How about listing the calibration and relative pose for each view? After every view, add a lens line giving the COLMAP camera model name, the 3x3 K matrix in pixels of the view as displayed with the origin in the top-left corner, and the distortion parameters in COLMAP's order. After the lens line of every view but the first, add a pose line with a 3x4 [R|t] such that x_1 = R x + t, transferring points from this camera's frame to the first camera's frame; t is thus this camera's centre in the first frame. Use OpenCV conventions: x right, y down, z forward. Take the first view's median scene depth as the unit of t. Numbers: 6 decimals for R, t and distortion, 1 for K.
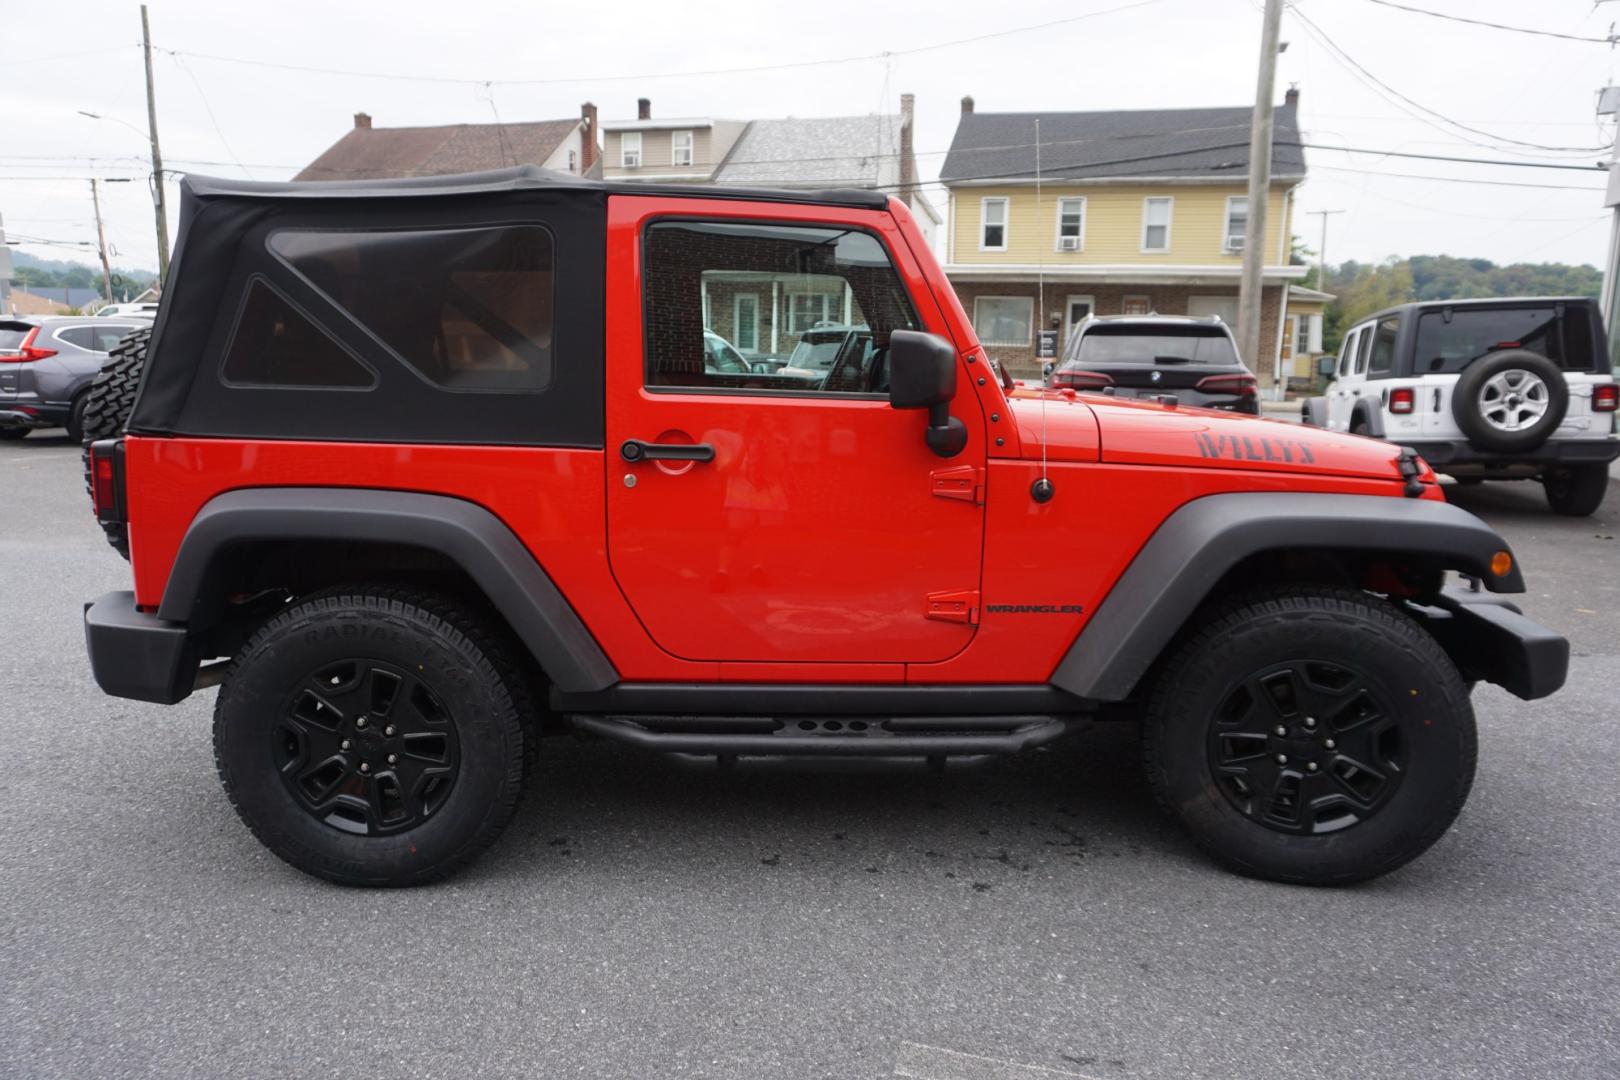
lens RADIAL K [[1080.9, 0, 798.1], [0, 1080.9, 537.7], [0, 0, 1]] dist [-0.046836, 0.035110]
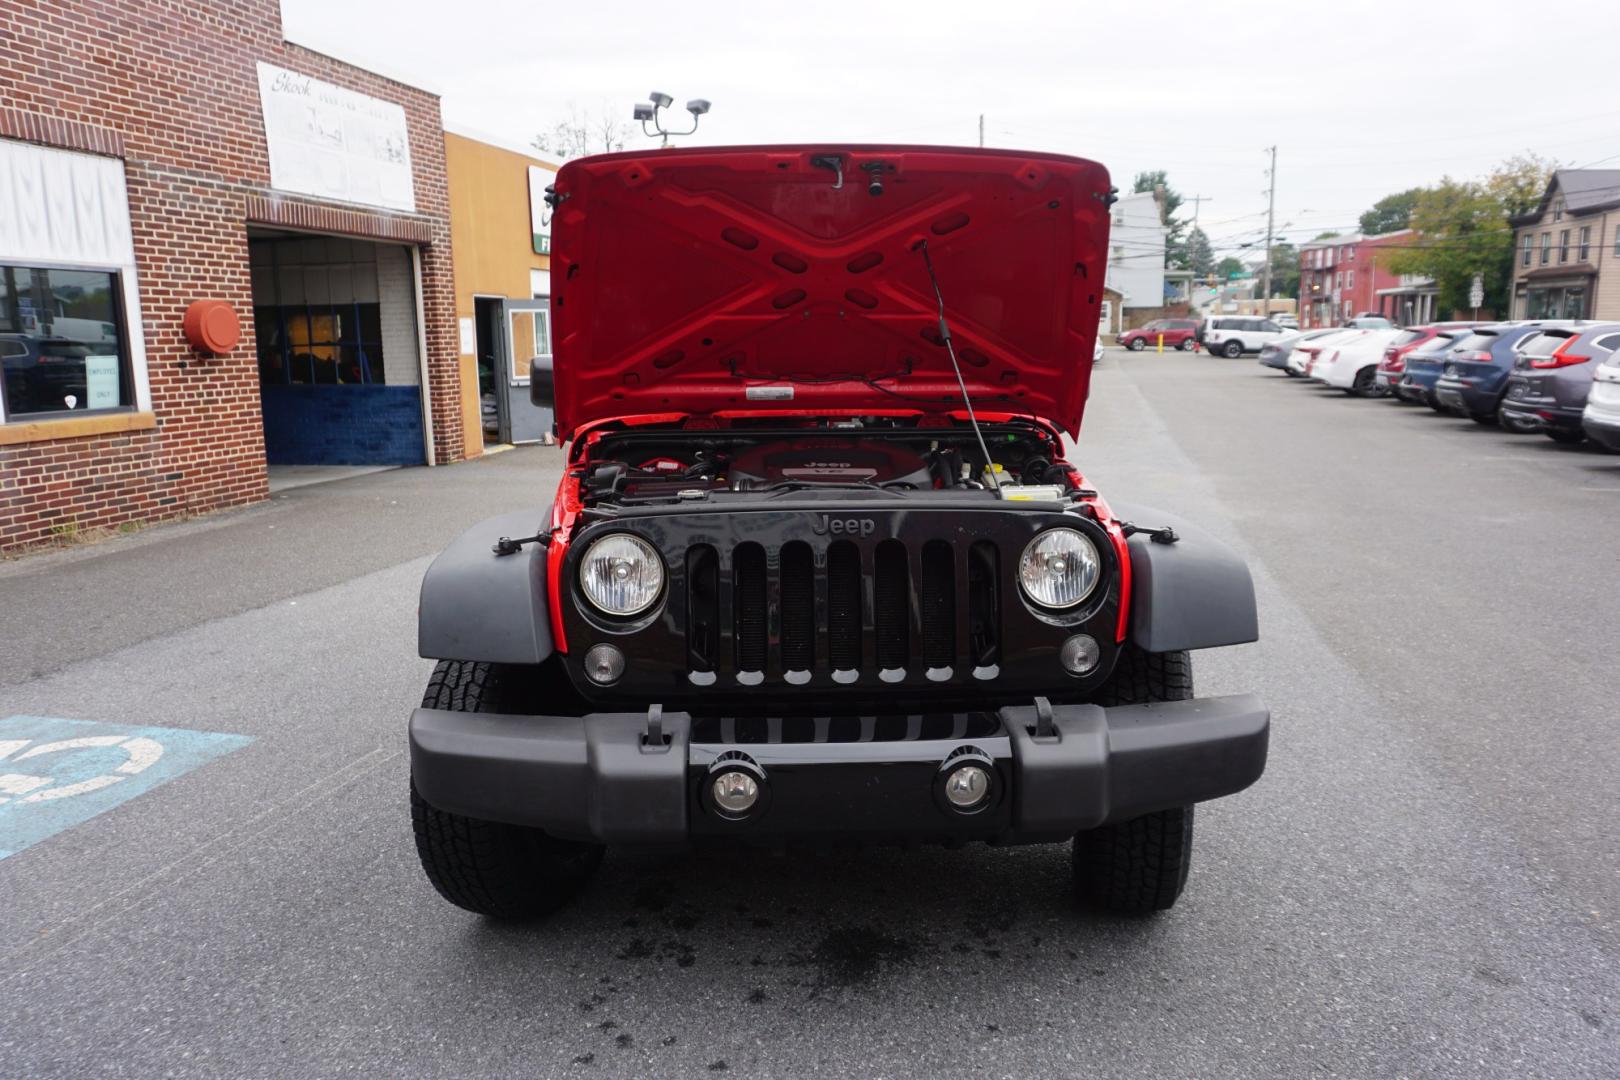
lens RADIAL K [[1084.9, 0, 809.7], [0, 1084.9, 536.9], [0, 0, 1]] dist [-0.039575, 0.027616]
pose [[0.042851, 0.162407, -0.985793, 1.436251], [-0.166997, 0.973982, 0.153203, -0.211065], [0.985026, 0.158060, 0.068857, 1.149902]]
